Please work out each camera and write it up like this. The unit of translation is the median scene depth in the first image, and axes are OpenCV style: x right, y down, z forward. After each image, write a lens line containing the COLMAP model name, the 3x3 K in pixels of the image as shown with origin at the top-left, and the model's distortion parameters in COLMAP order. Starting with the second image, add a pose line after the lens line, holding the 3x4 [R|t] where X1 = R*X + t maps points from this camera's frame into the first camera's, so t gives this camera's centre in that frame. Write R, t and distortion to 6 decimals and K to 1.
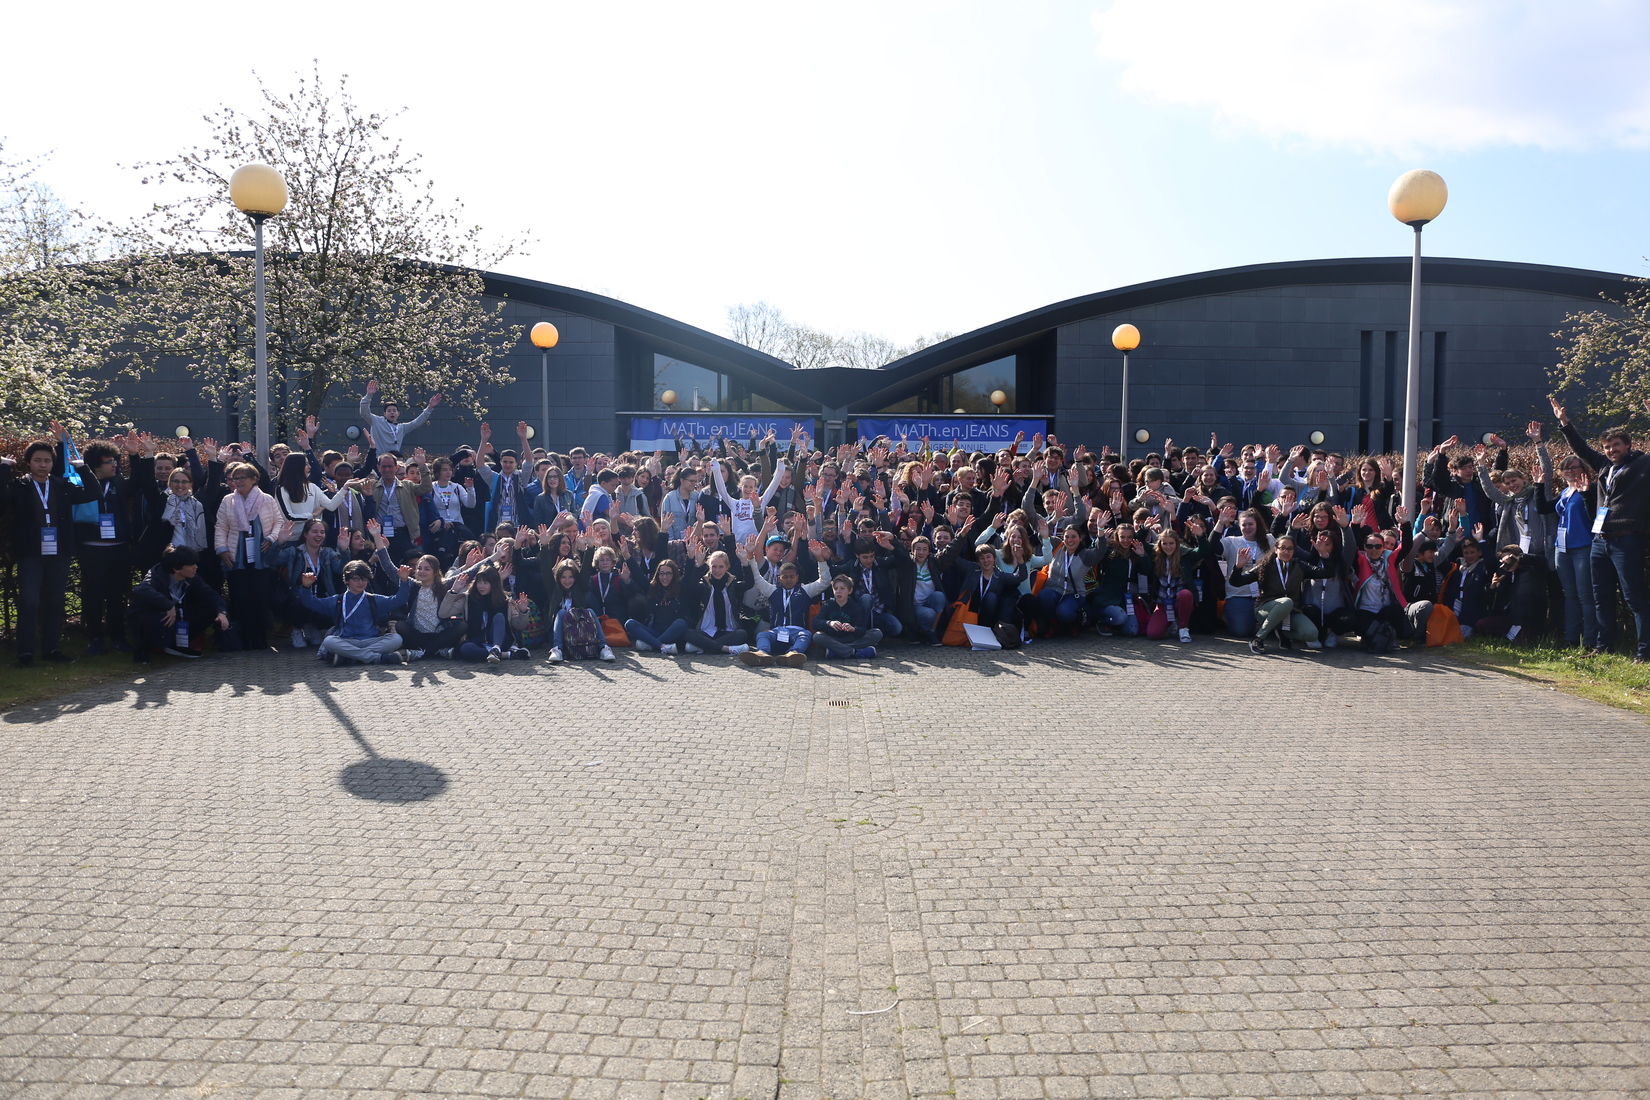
lens RADIAL K [[1261.4, 0, 832.1], [0, 1261.4, 544.2], [0, 0, 1]] dist [-0.098557, 0.093500]
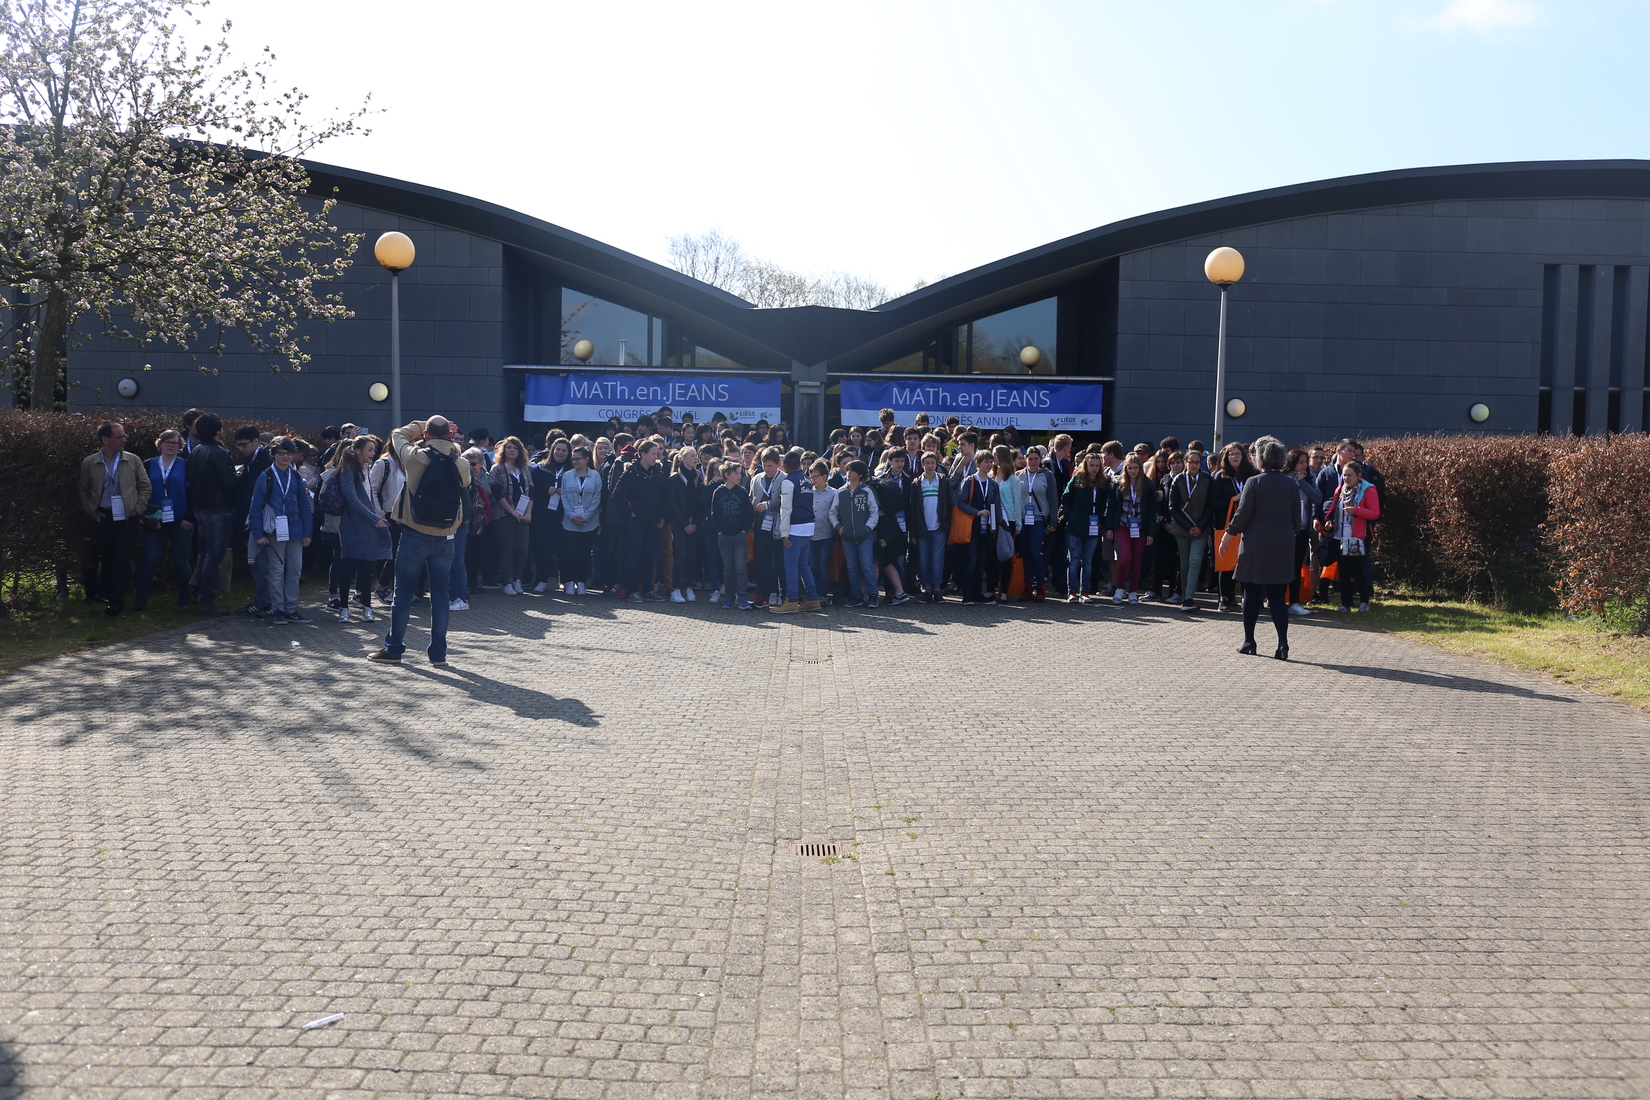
lens RADIAL K [[1491.0, 0, 818.2], [0, 1491.0, 517.3], [0, 0, 1]] dist [-0.010442, 0.000000]
pose [[0.999867, 0.011467, 0.011613, -0.001918], [-0.011254, 0.999769, -0.018293, -0.005389], [-0.011820, 0.018160, 0.999765, 0.156829]]
